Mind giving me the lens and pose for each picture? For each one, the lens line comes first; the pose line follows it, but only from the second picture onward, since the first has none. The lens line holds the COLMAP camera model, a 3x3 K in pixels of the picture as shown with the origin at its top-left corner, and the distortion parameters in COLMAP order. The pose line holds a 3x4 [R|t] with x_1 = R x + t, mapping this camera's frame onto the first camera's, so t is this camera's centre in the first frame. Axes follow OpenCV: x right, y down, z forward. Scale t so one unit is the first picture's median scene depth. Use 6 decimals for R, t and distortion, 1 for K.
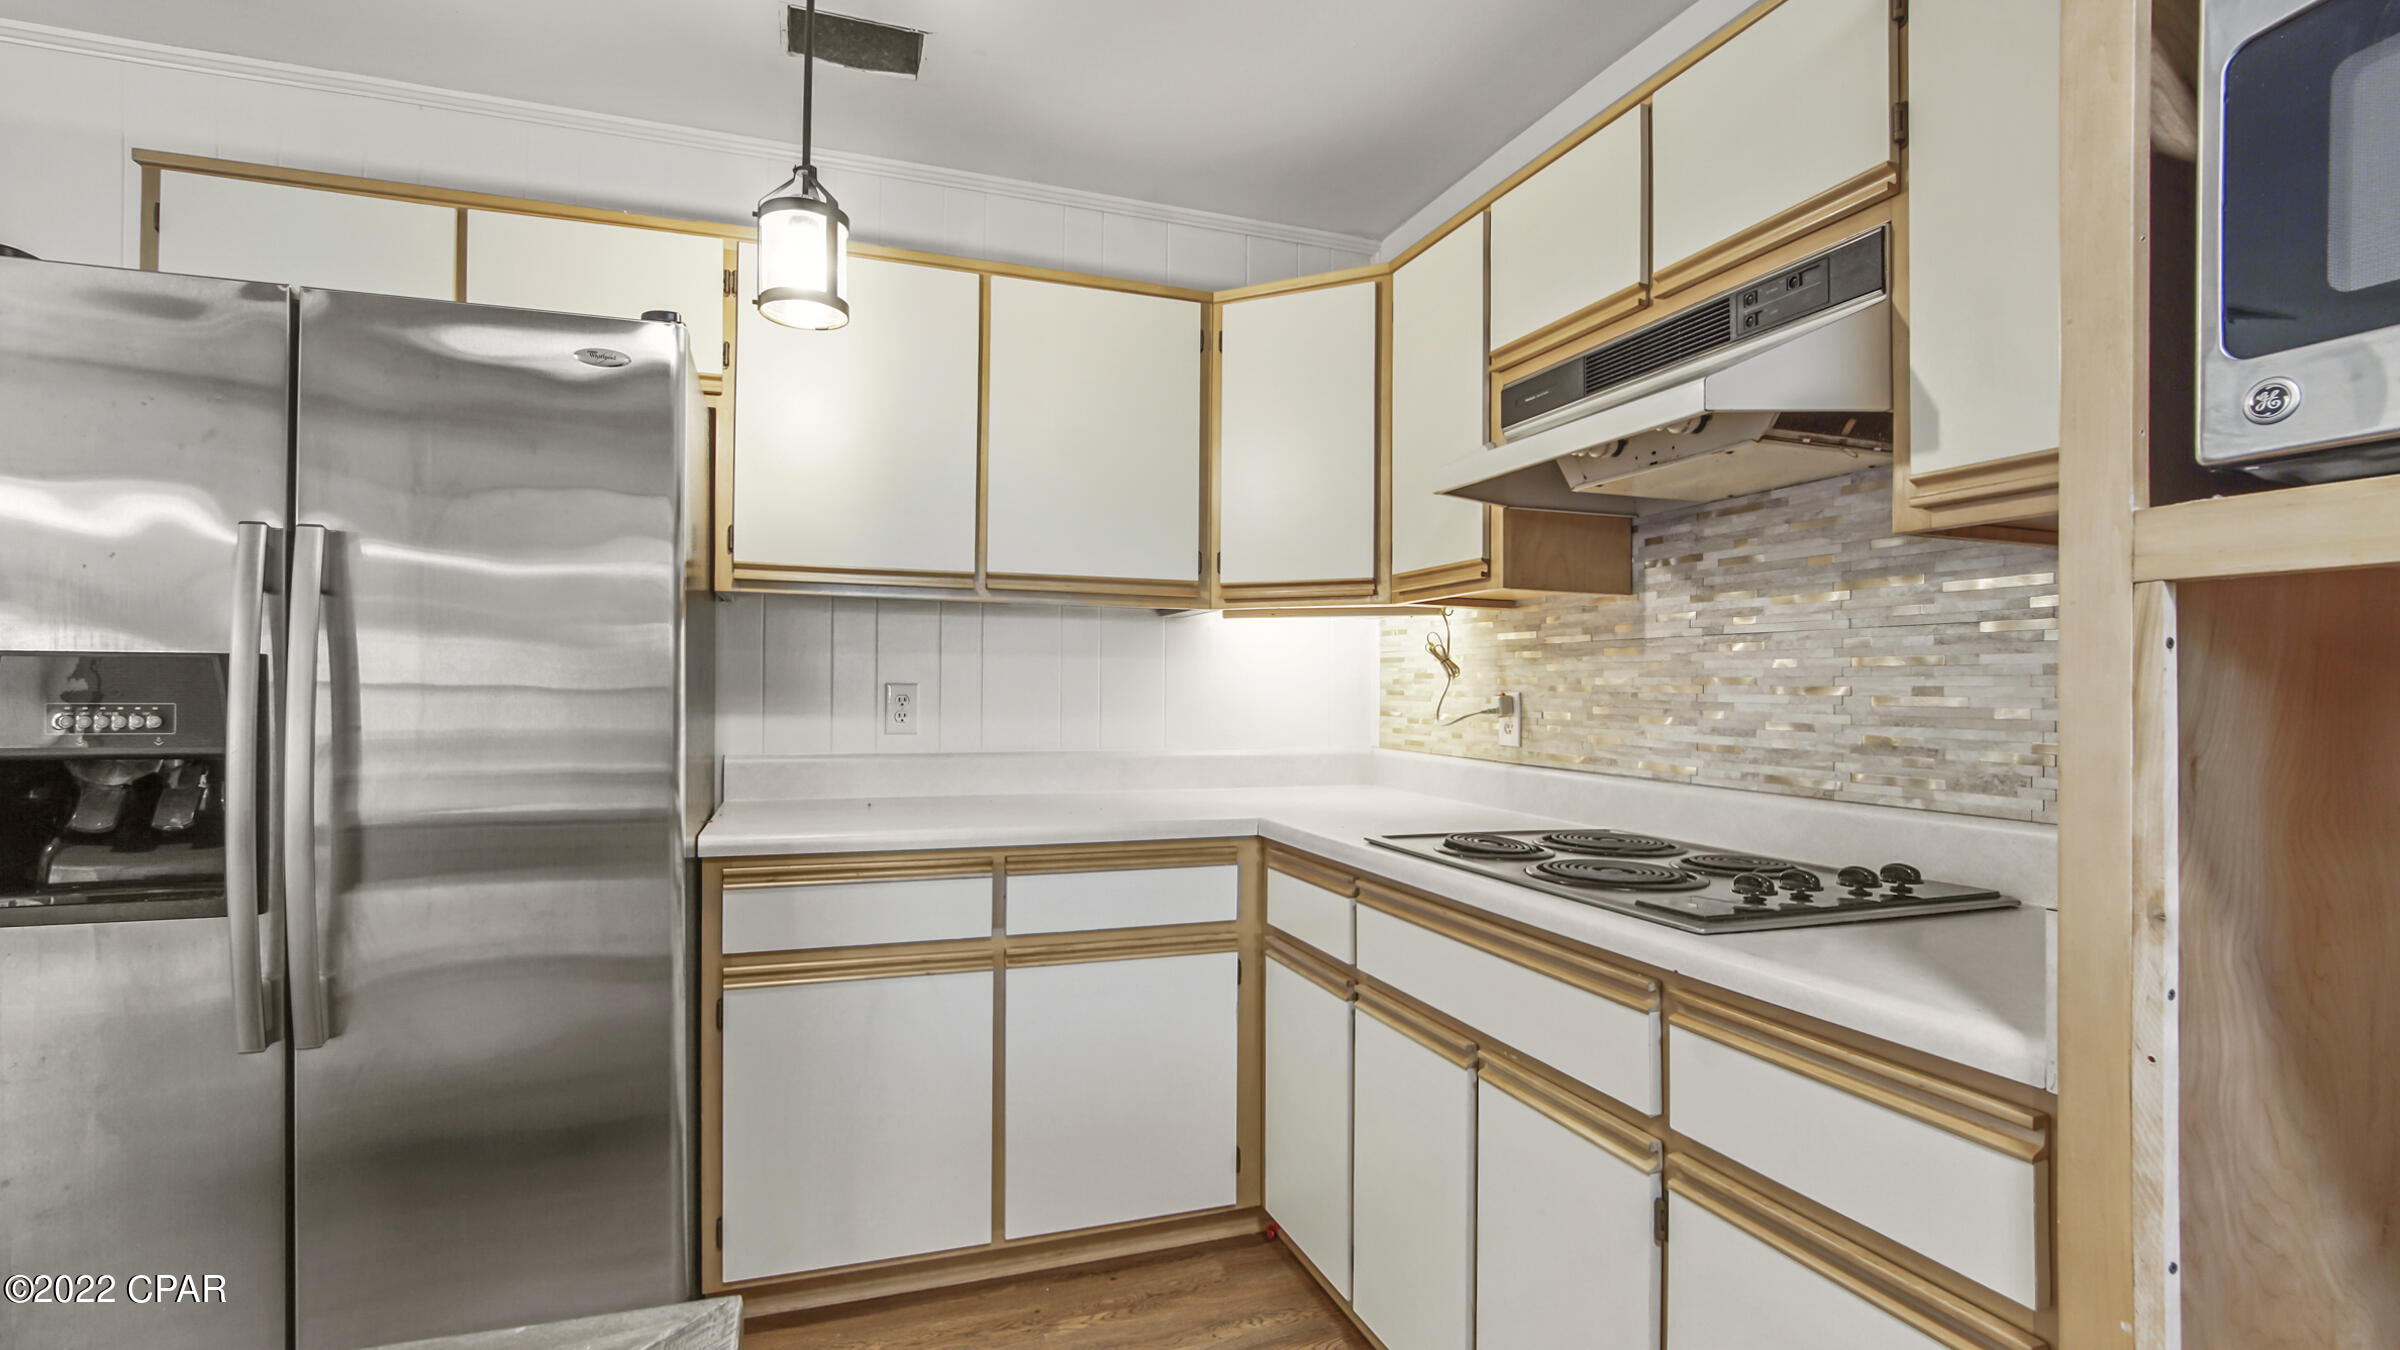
lens RADIAL K [[1075.6, 0, 1200.0], [0, 1075.6, 675.0], [0, 0, 1]] dist [-0.024746, 0.000086]
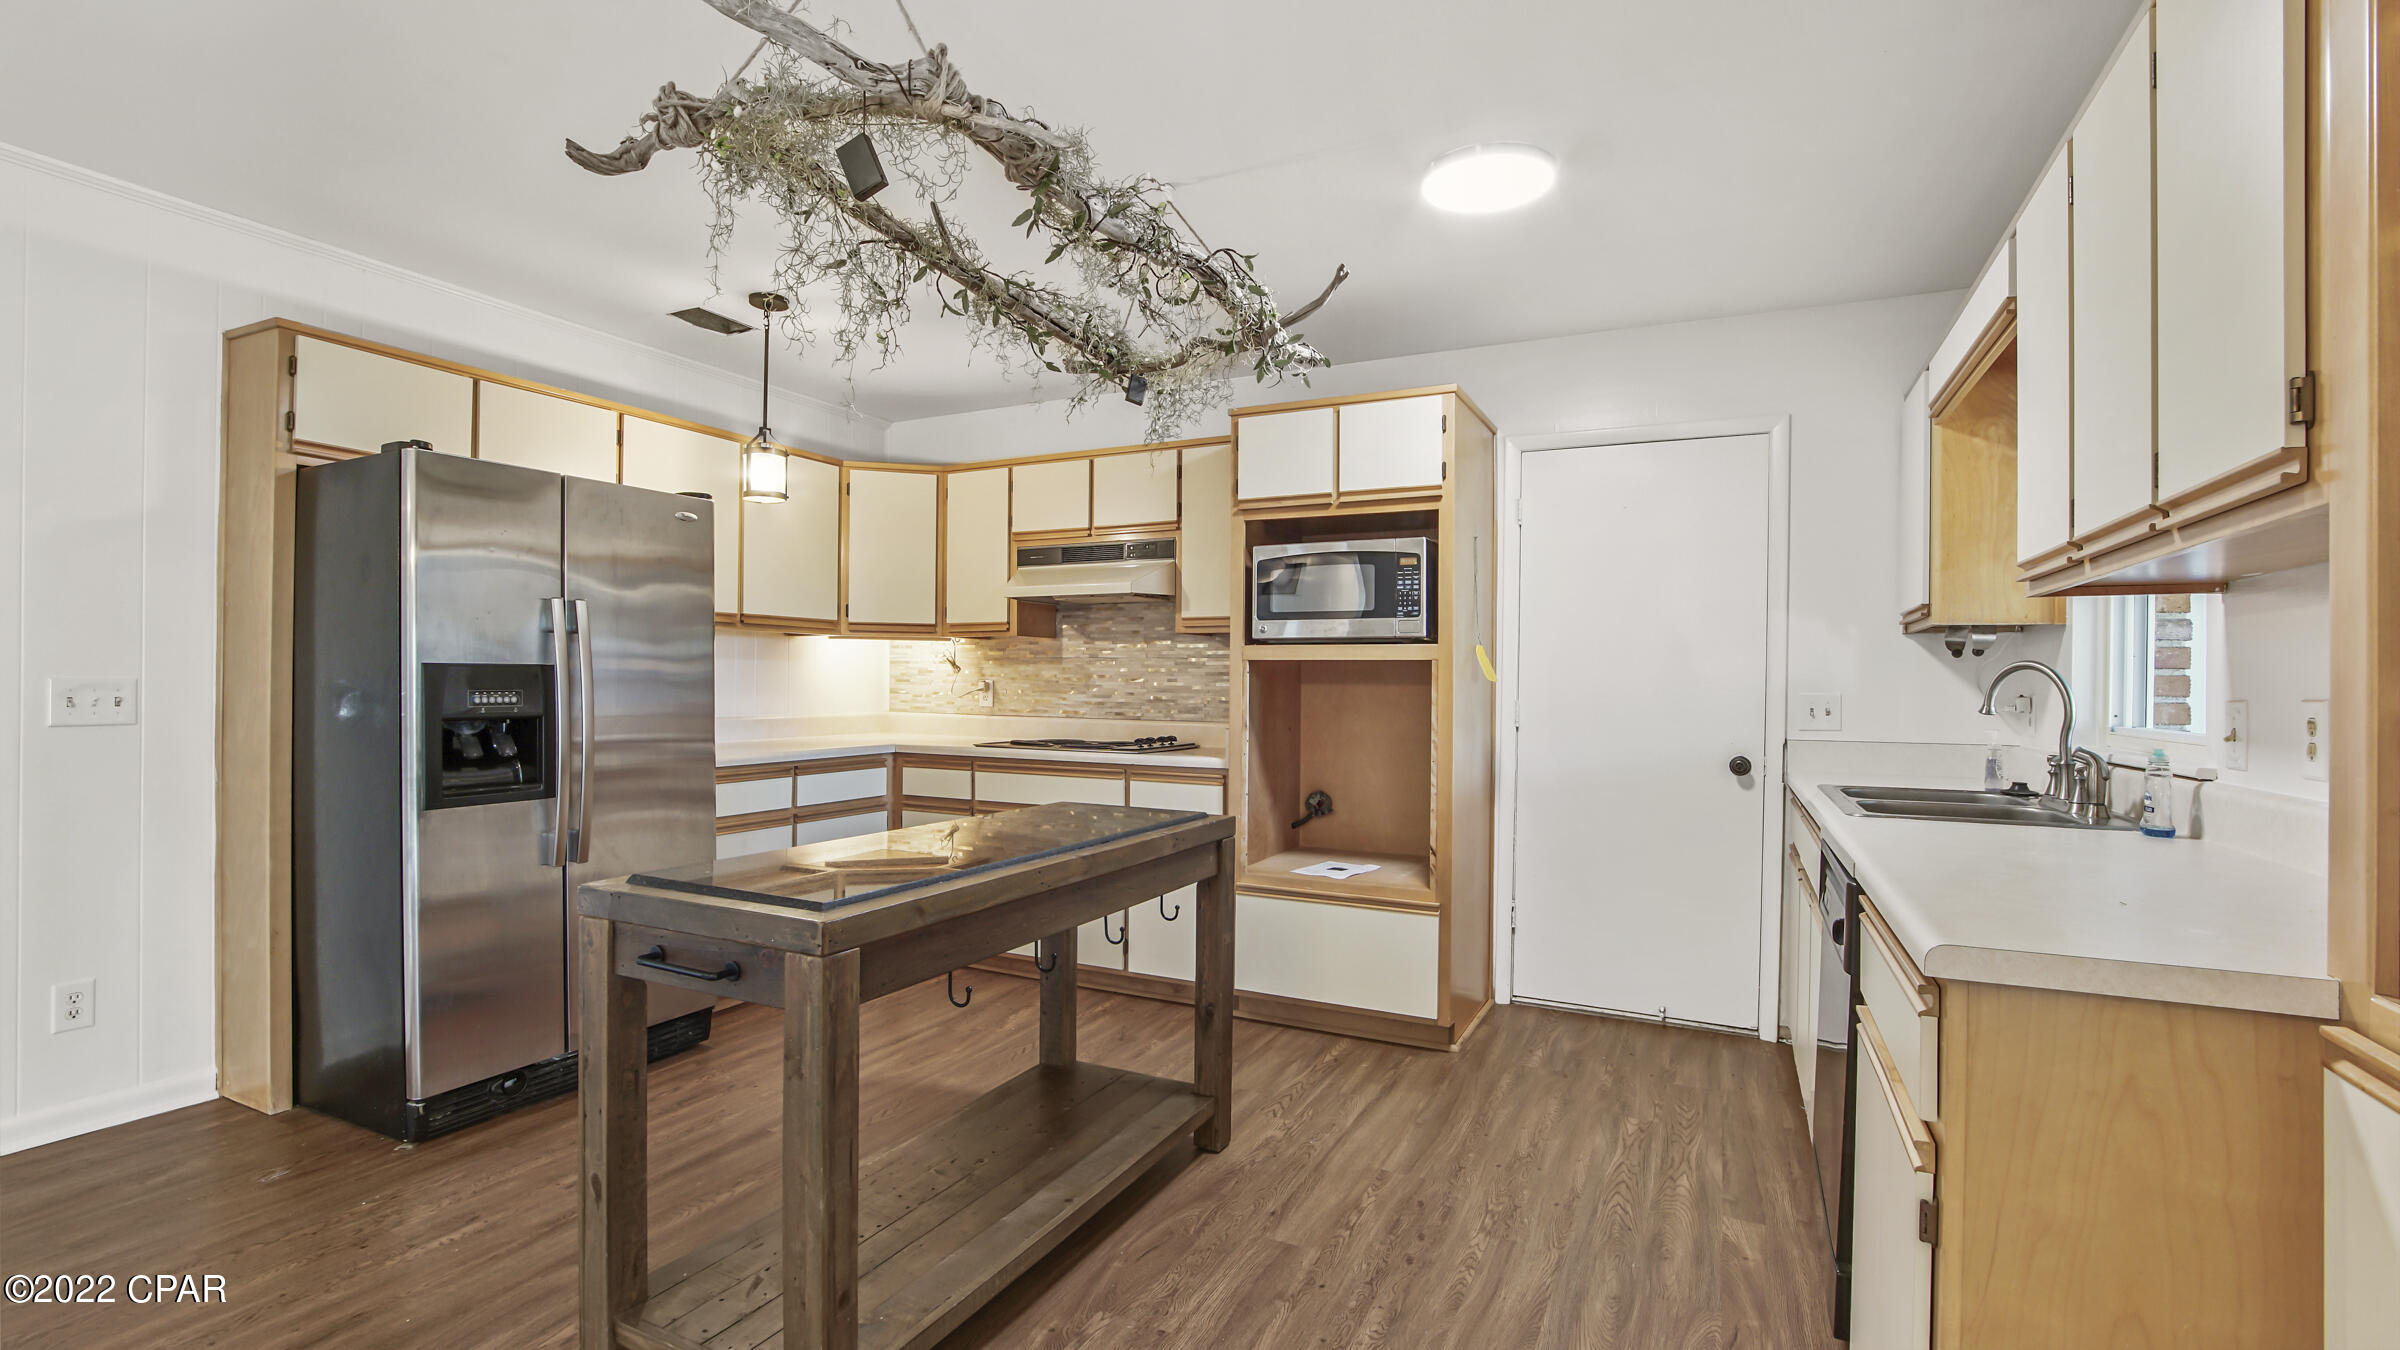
lens RADIAL K [[1075.6, 0, 1200.0], [0, 1075.6, 675.0], [0, 0, 1]] dist [-0.024746, 0.000086]
pose [[0.719902, -0.000012, 0.694075, -1.048637], [-0.010483, 0.999886, 0.010891, -0.025920], [-0.693996, -0.015117, 0.719820, -0.950157]]
